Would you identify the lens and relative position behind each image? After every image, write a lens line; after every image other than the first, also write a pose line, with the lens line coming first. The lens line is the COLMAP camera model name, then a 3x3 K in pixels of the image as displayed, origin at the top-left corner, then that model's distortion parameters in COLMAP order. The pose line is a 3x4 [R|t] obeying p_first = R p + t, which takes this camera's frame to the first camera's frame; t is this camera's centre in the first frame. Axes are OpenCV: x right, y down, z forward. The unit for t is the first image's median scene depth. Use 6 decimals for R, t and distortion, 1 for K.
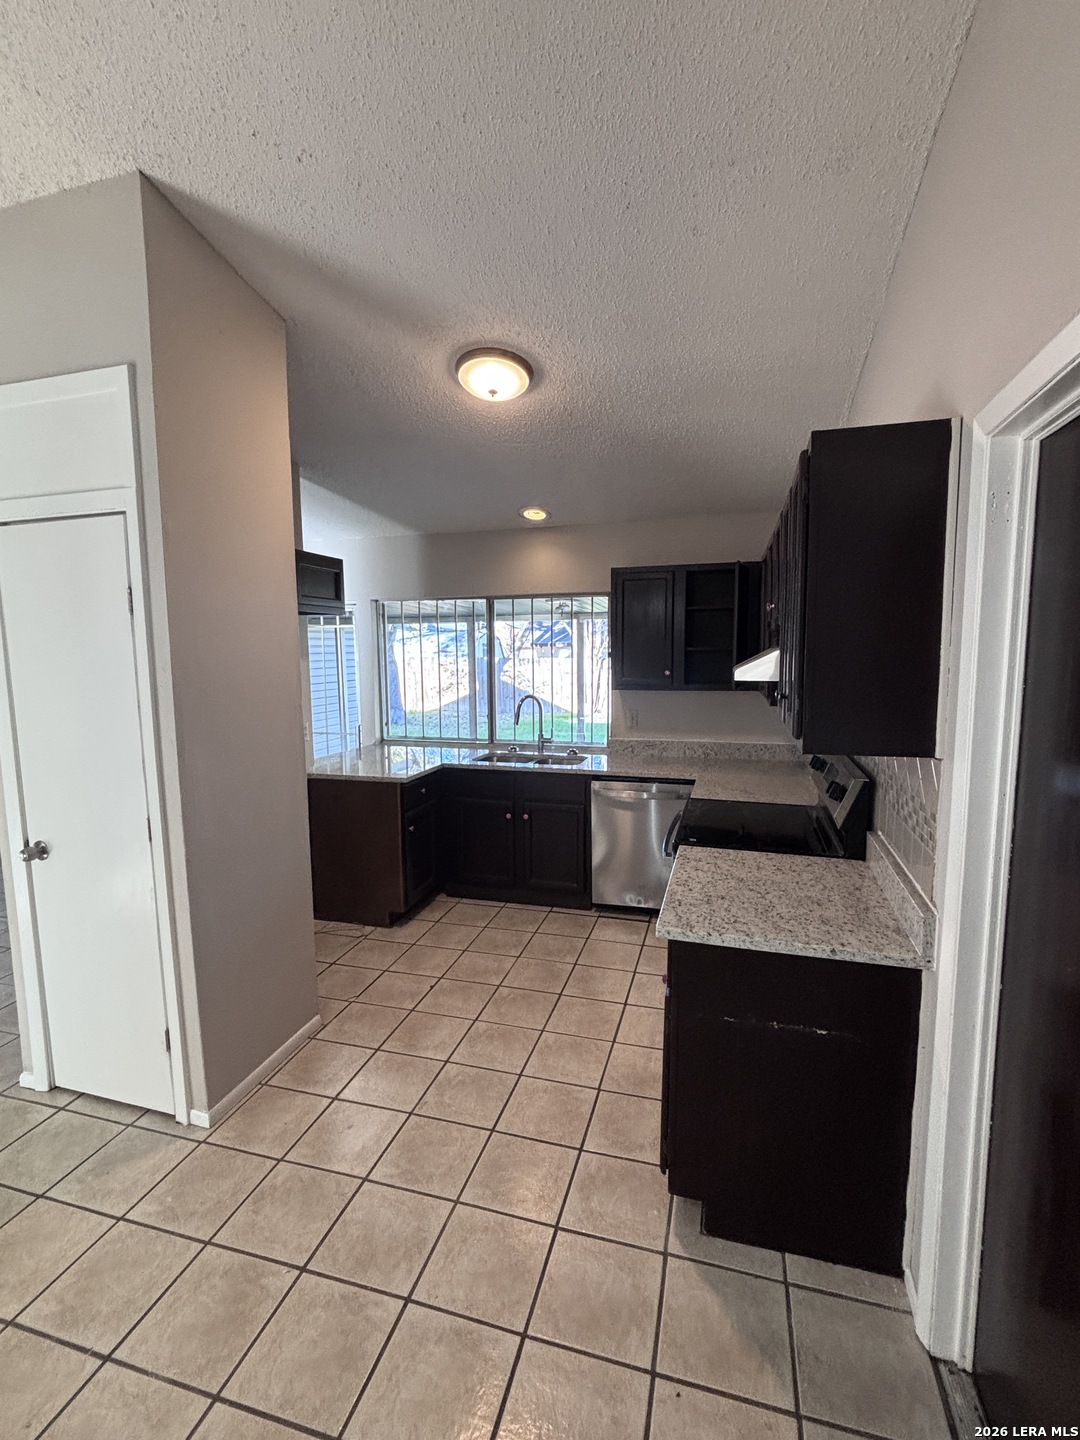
lens RADIAL K [[668.8, 0, 548.9], [0, 668.8, 723.9], [0, 0, 1]] dist [0.000617, 0.002016]
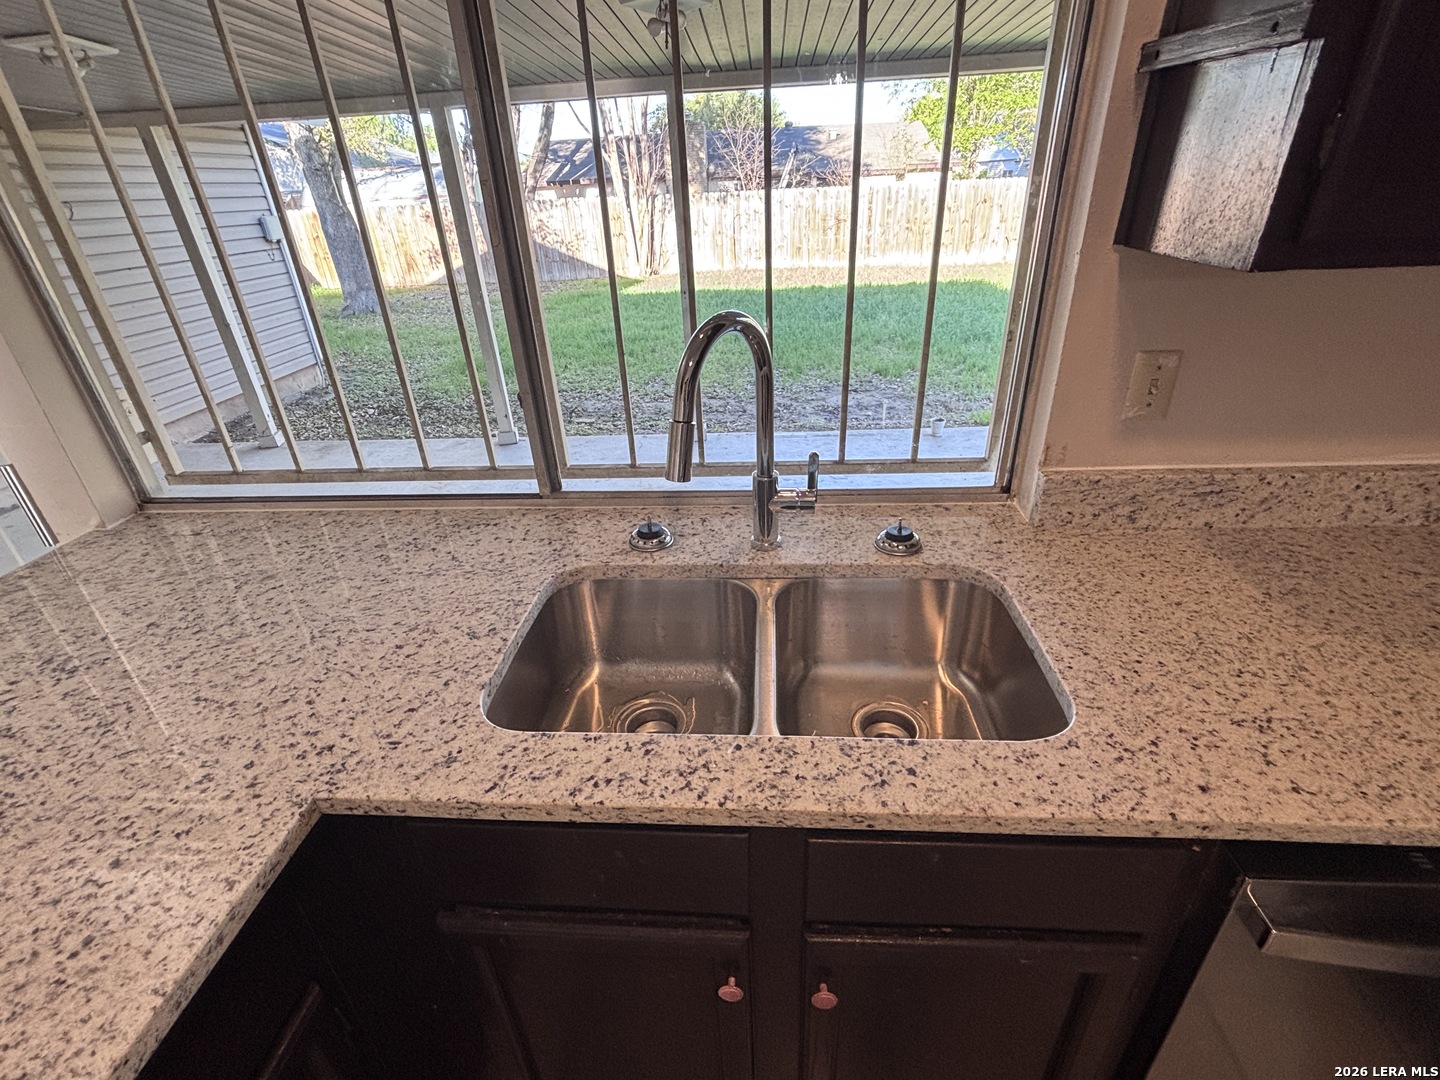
lens RADIAL K [[668.8, 0, 715.5], [0, 668.8, 527.3], [0, 0, 1]] dist [0.000617, 0.002016]
pose [[0.979001, -0.125792, 0.160415, -0.112951], [0.062050, 0.933451, 0.353298, -0.085270], [-0.194182, -0.335926, 0.921655, 1.236117]]
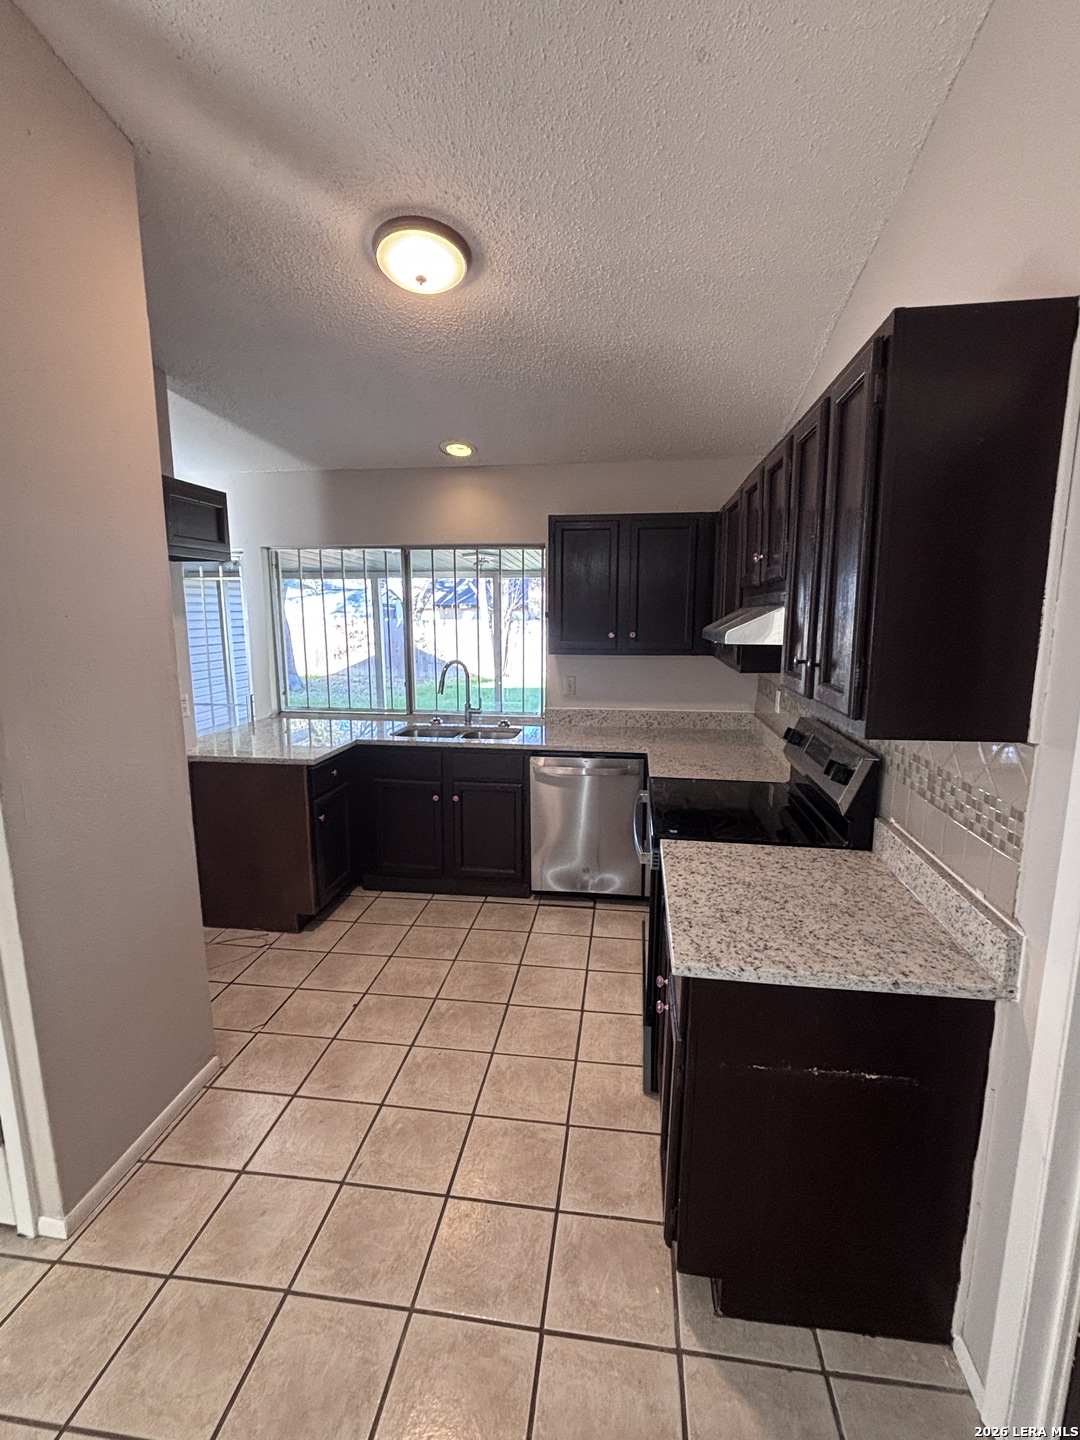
lens RADIAL K [[668.8, 0, 549.1], [0, 668.8, 722.0], [0, 0, 1]] dist [0.000617, 0.002016]
pose [[0.989051, -0.015492, 0.146759, -0.057165], [0.007720, 0.998545, 0.053377, -0.011467], [-0.147372, -0.051660, 0.987731, 0.163397]]
